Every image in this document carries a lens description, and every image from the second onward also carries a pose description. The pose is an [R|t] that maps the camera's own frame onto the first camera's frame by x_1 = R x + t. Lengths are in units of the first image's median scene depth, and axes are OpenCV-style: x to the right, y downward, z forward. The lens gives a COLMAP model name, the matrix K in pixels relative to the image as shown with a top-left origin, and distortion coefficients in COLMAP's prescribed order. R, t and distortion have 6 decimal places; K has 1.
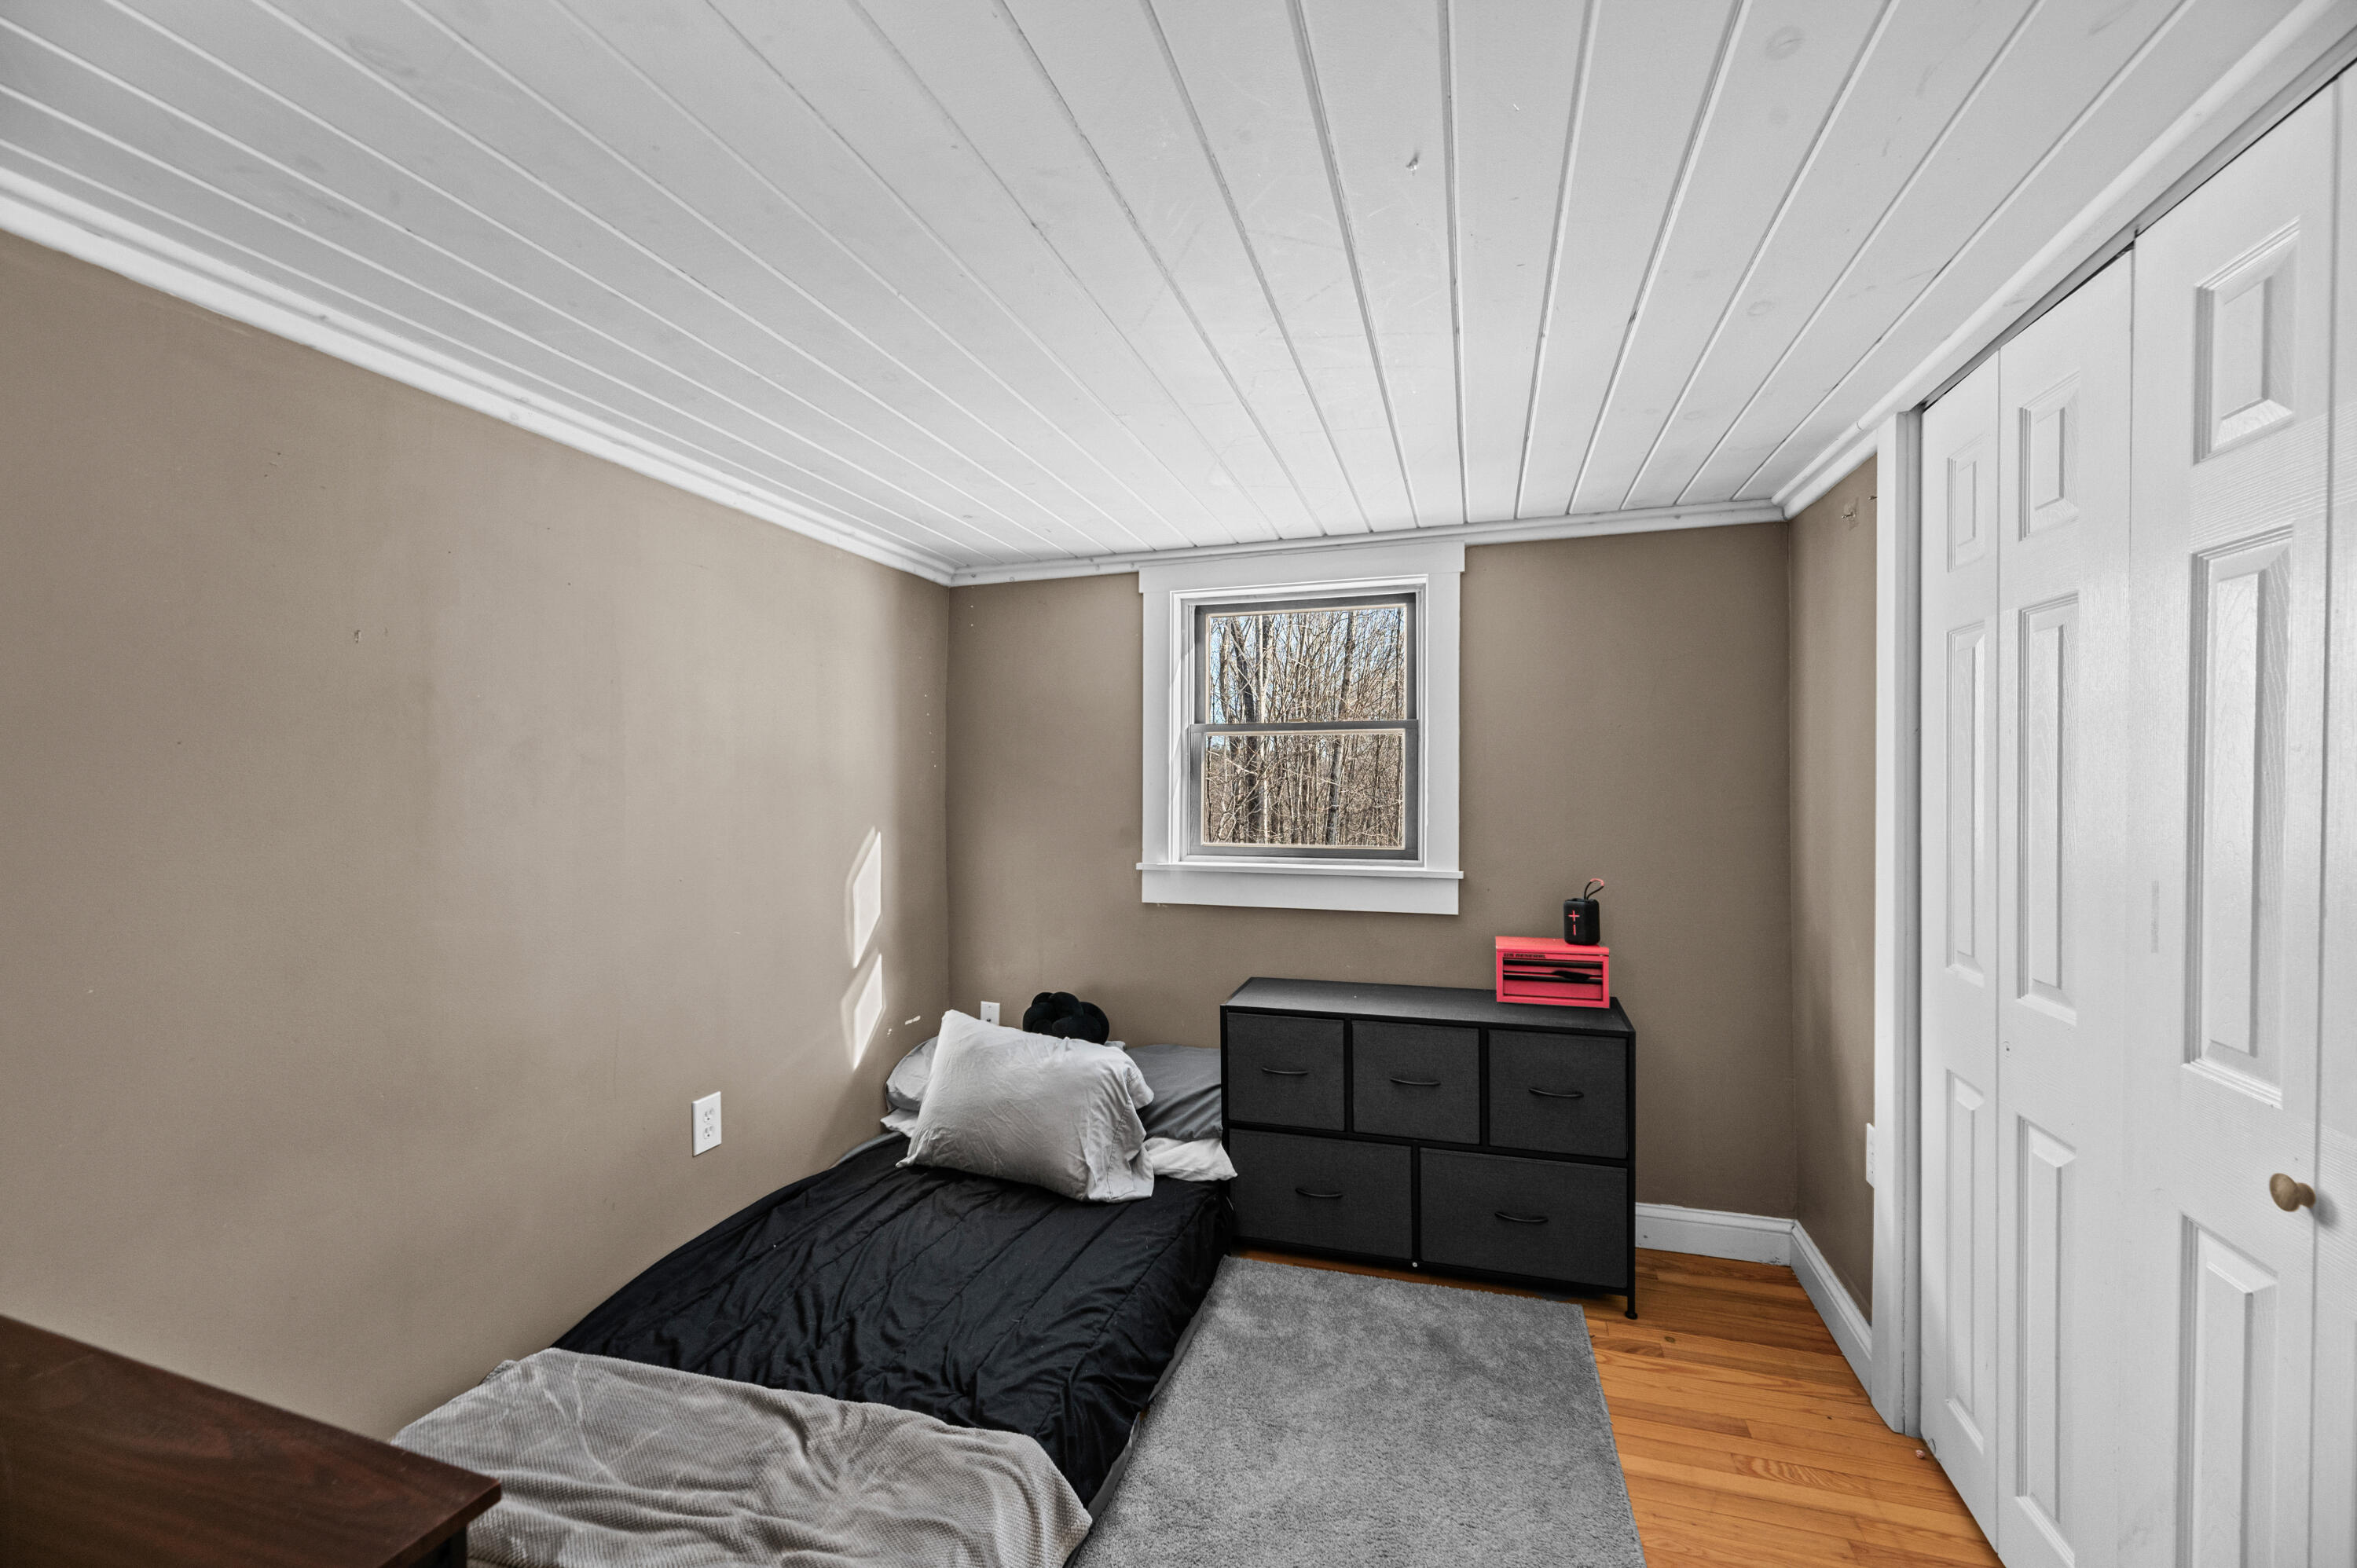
lens RADIAL K [[956.9, 0, 1175.5], [0, 956.9, 781.9], [0, 0, 1]] dist [0.001560, 0.000514]
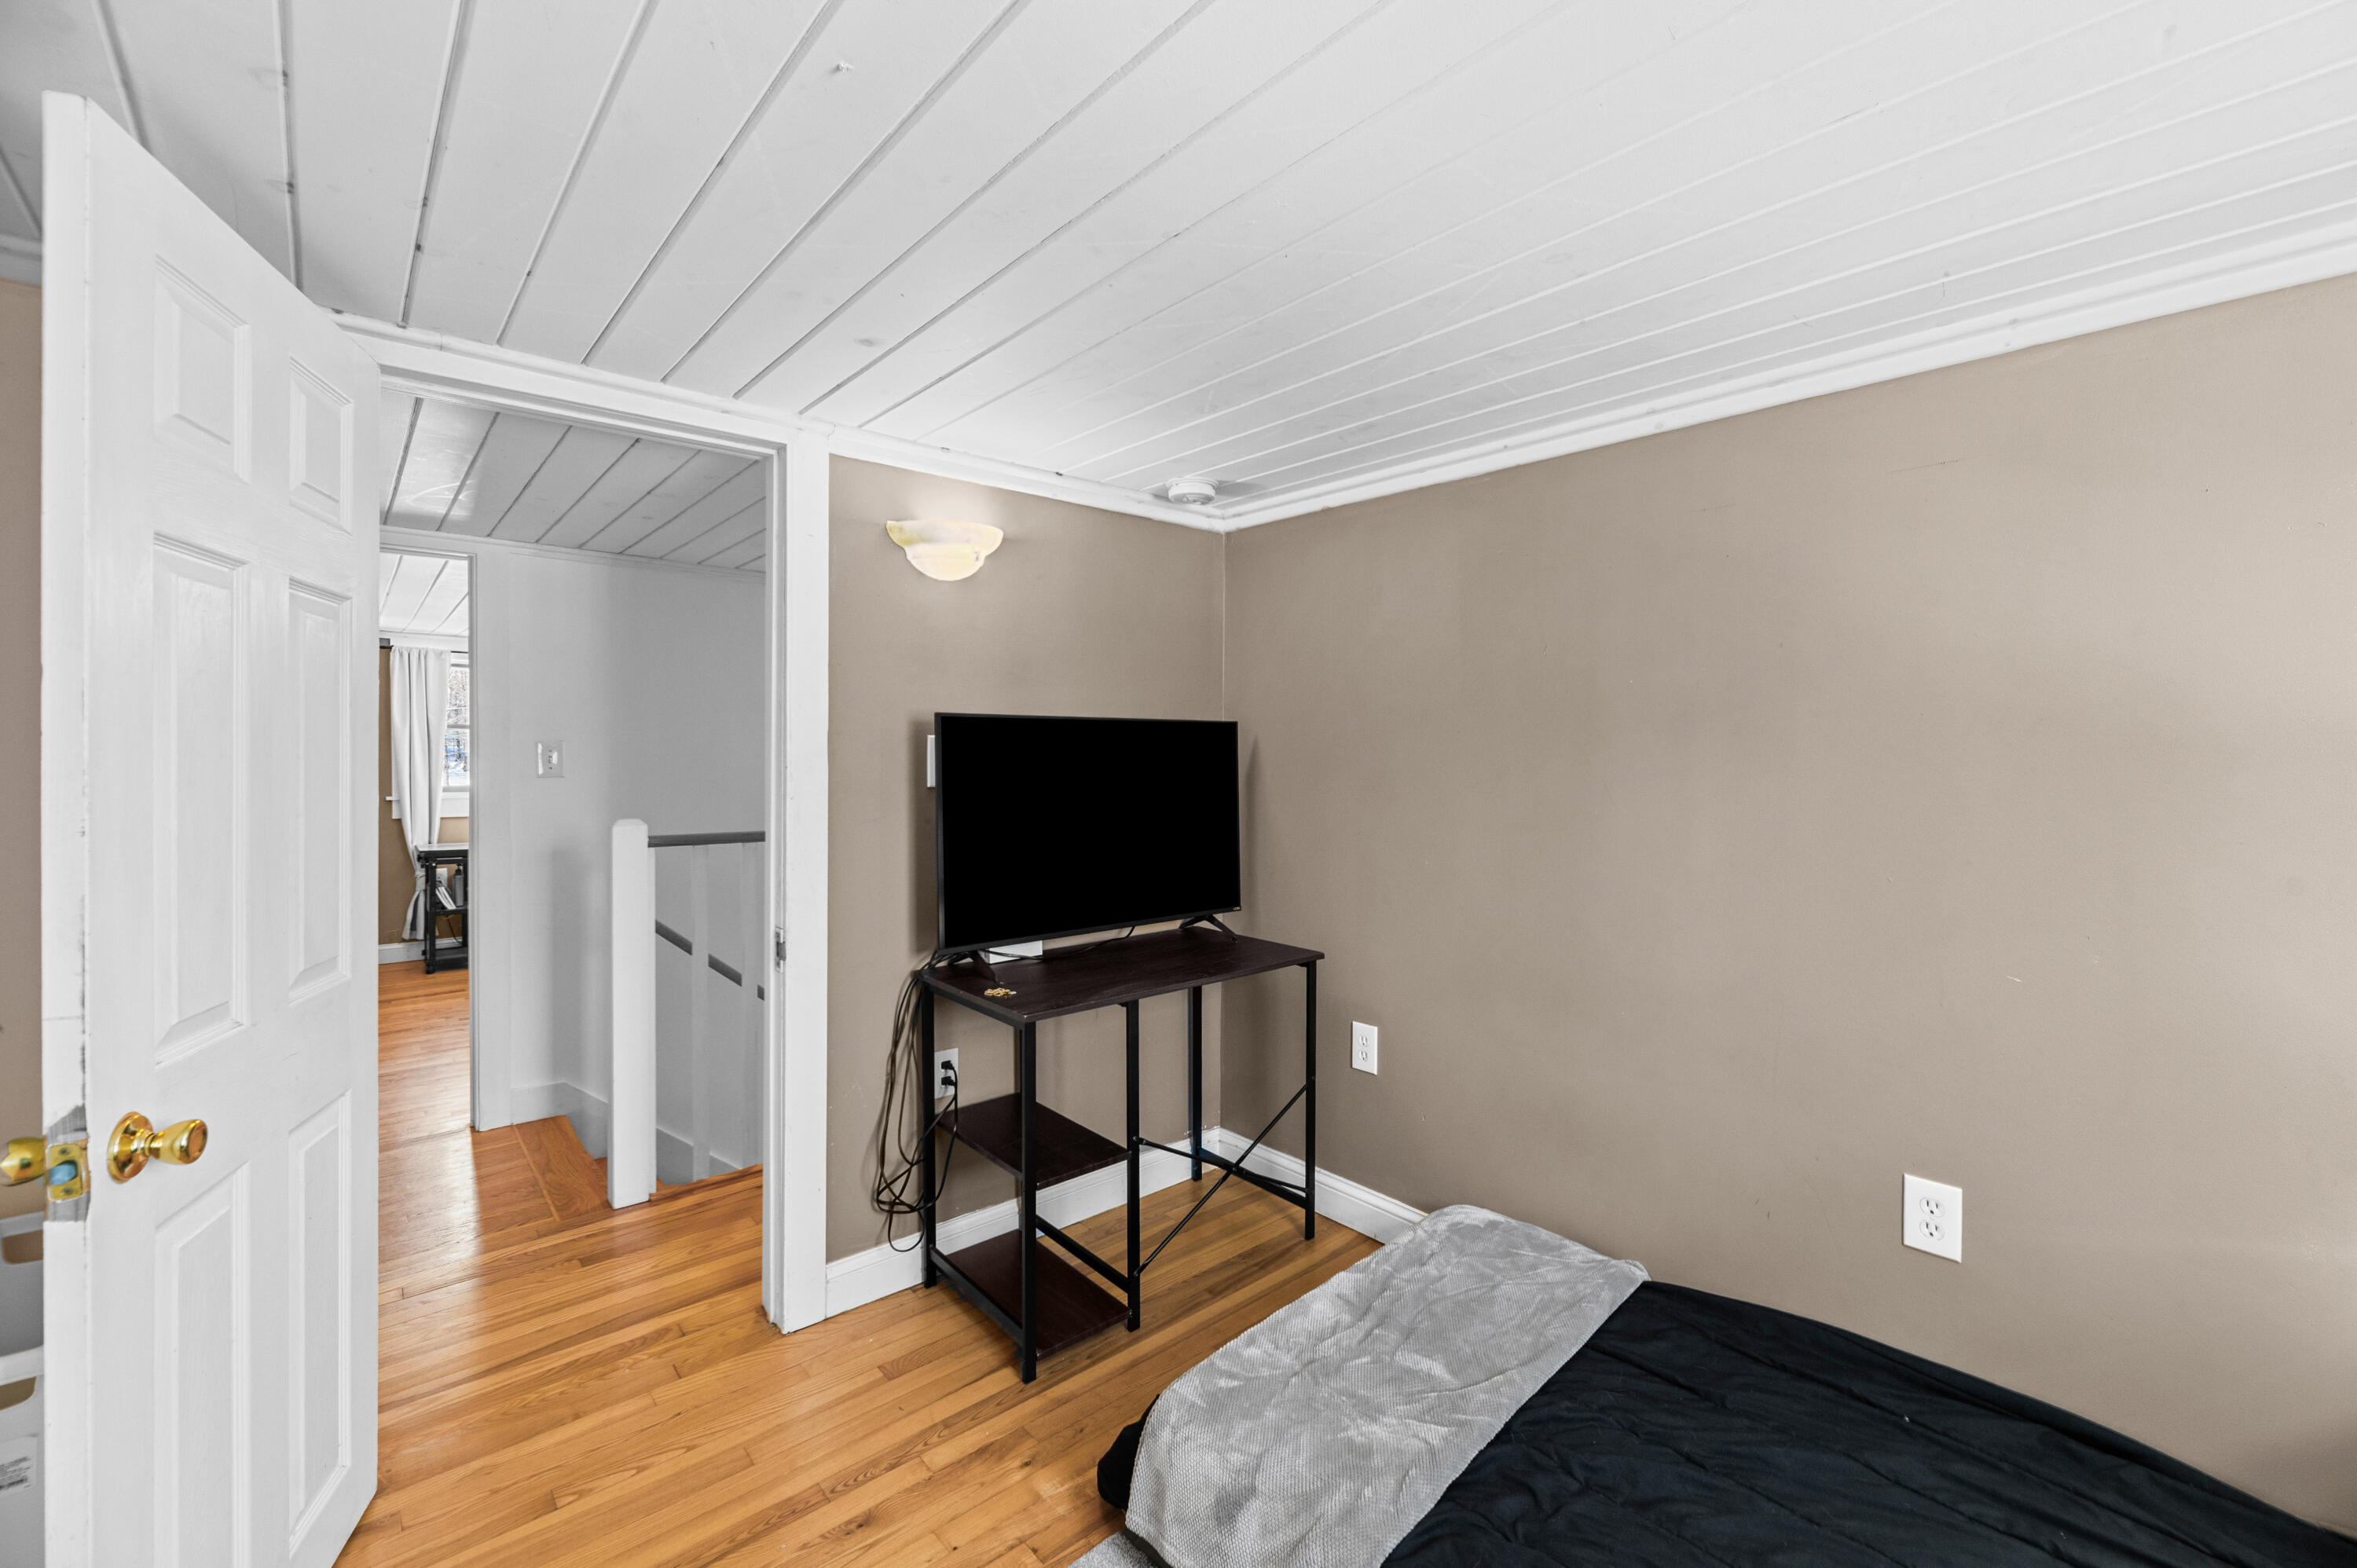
lens RADIAL K [[956.9, 0, 1166.2], [0, 956.9, 769.8], [0, 0, 1]] dist [0.001560, 0.000514]
pose [[-0.520826, 0.006510, -0.853638, 0.572756], [-0.007674, 0.999895, 0.012307, 0.008125], [0.853629, 0.012960, -0.520721, 1.126560]]
